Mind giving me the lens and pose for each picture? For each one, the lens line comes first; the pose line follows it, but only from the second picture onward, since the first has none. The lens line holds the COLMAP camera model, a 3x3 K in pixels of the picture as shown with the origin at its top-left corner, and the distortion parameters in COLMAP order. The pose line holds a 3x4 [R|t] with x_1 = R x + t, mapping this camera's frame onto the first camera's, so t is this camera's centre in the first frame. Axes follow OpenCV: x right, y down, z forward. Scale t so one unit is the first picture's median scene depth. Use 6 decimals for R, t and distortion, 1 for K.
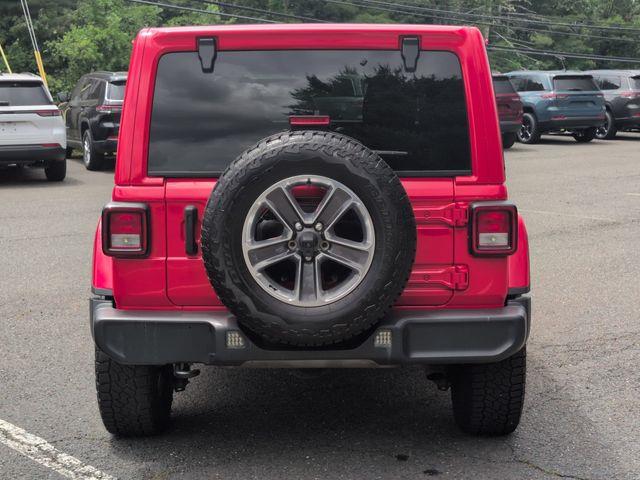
lens RADIAL K [[1155.1, 0, 320.0], [0, 1155.1, 240.0], [0, 0, 1]] dist [0.033873, -0.067486]
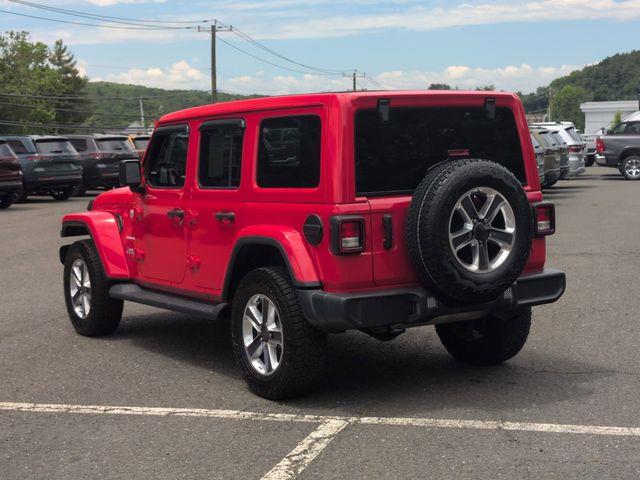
lens RADIAL K [[1155.1, 0, 320.0], [0, 1155.1, 240.0], [0, 0, 1]] dist [0.033873, -0.067486]
pose [[0.845801, -0.067456, 0.529217, -0.943363], [0.097117, 0.994868, -0.028404, 0.034297], [-0.524585, 0.075421, 0.848011, -0.172300]]
